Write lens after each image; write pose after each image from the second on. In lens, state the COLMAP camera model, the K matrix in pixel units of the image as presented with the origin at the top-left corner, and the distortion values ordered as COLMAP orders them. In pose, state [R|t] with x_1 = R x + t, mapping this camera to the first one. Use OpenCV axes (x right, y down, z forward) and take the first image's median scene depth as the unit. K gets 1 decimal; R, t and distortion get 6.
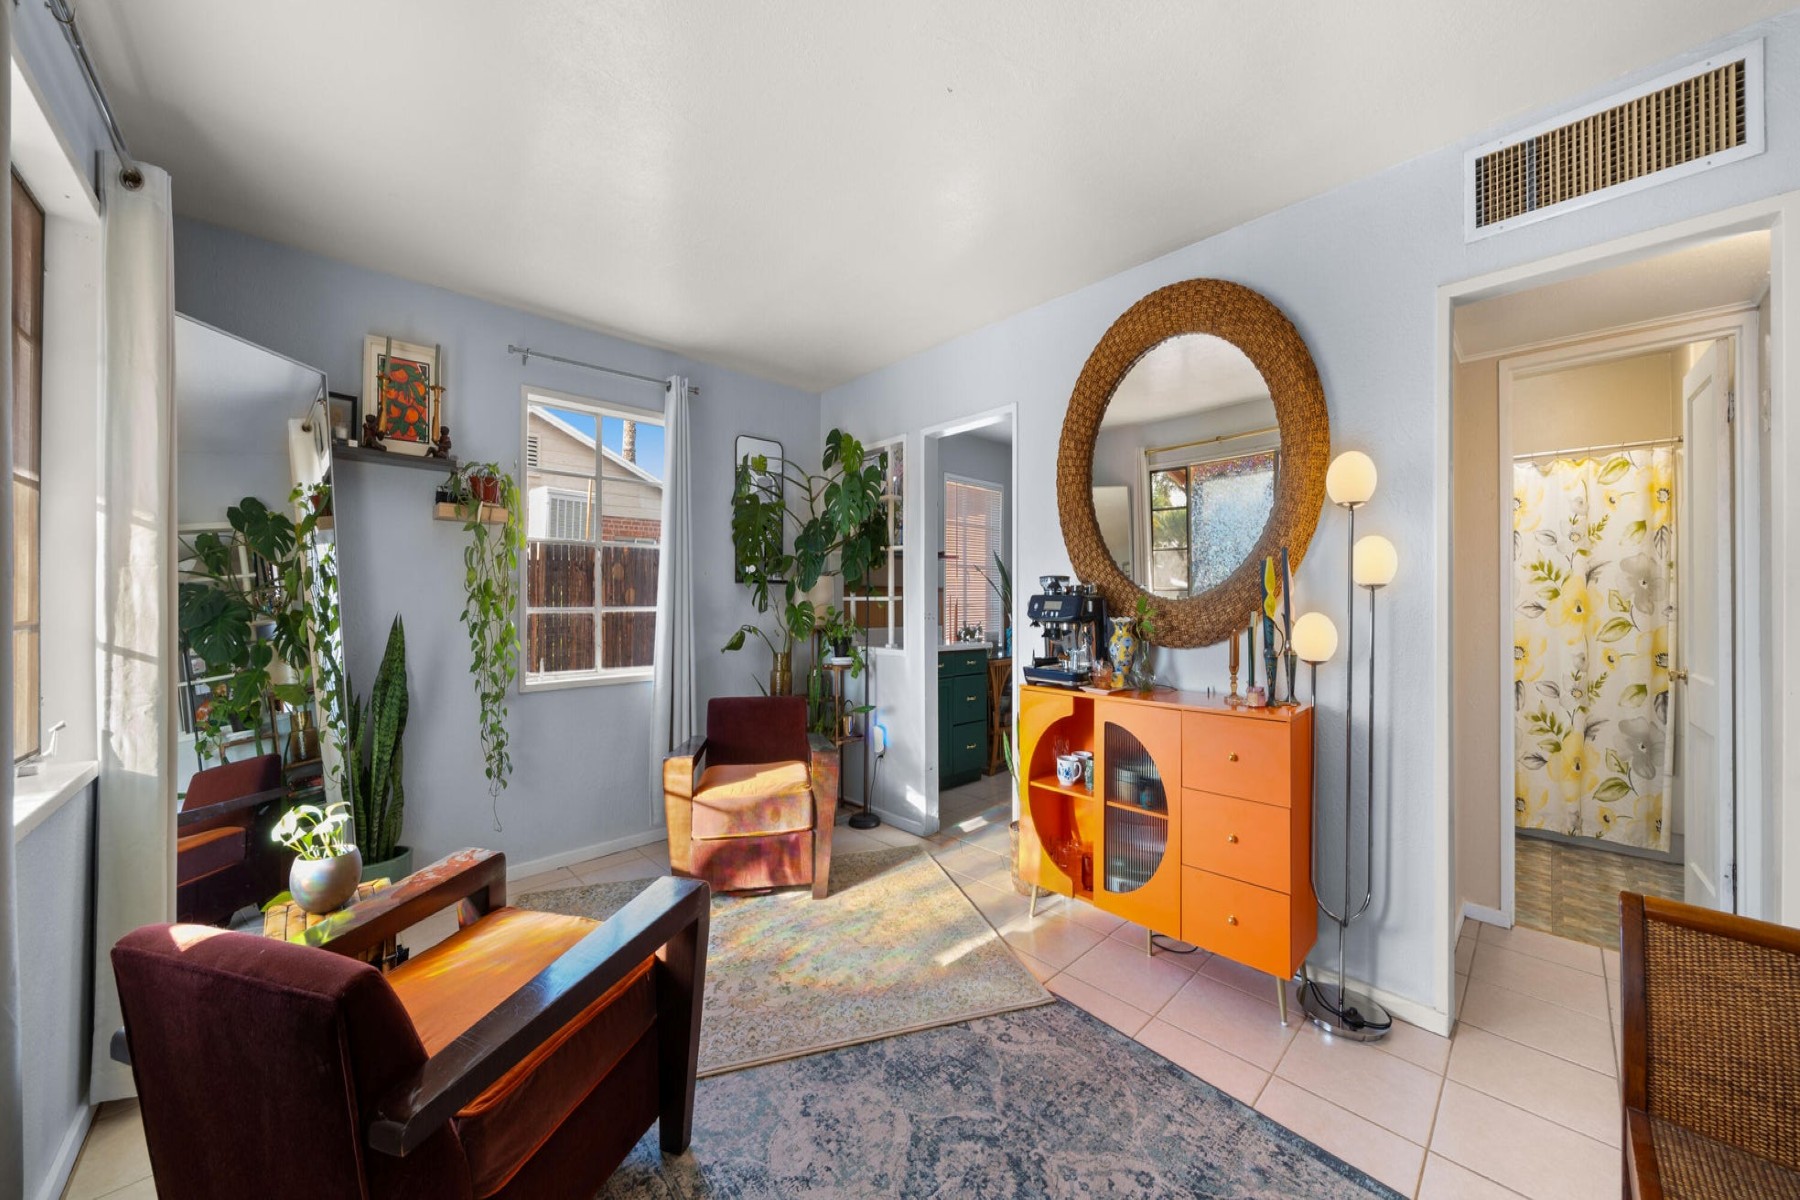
lens RADIAL K [[624.6, 0, 901.7], [0, 624.6, 594.2], [0, 0, 1]] dist [-0.000475, 0.000038]
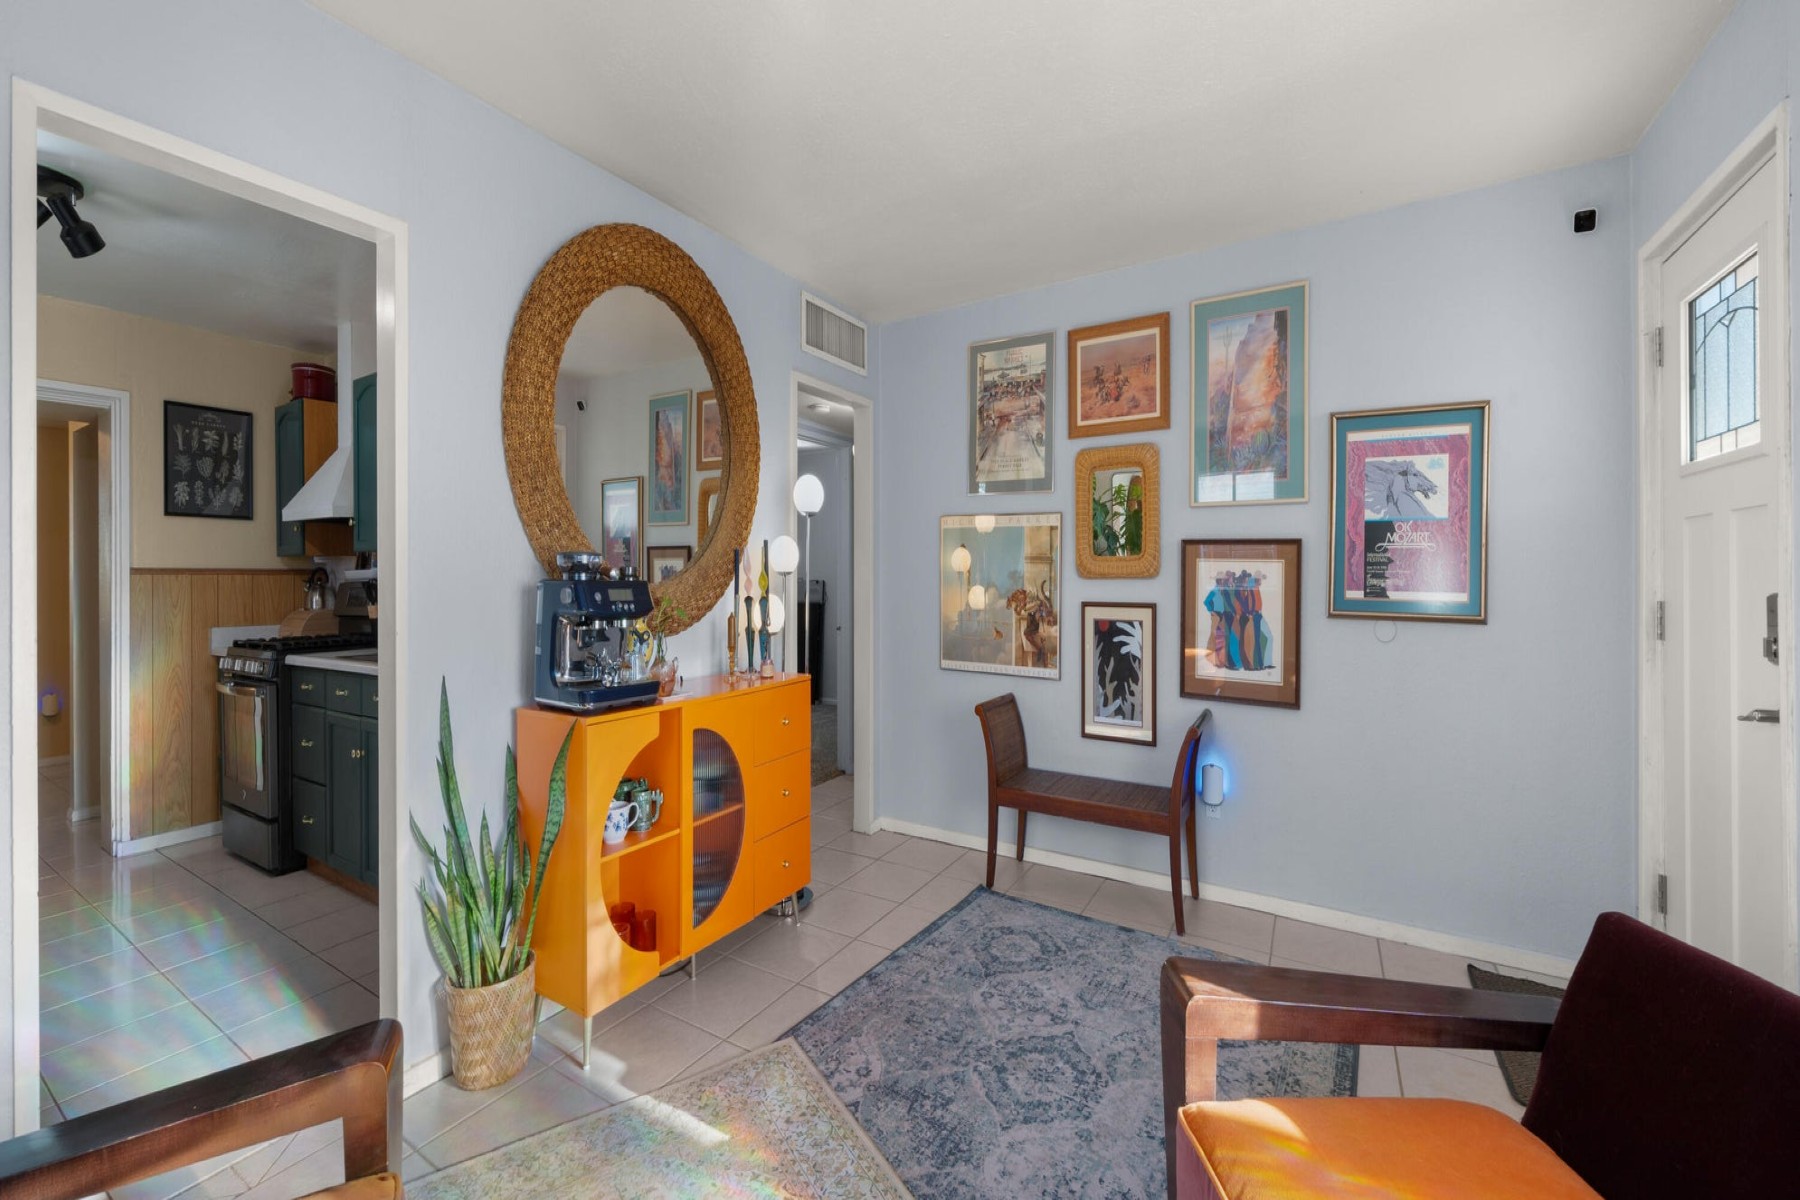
lens RADIAL K [[703.1, 0, 903.8], [0, 703.1, 583.8], [0, 0, 1]] dist [0.001203, 0.000057]
pose [[-0.262823, -0.010887, 0.964783, -0.927394], [-0.010593, 0.999909, 0.008397, -0.005591], [-0.964786, -0.008013, -0.262914, 1.368198]]
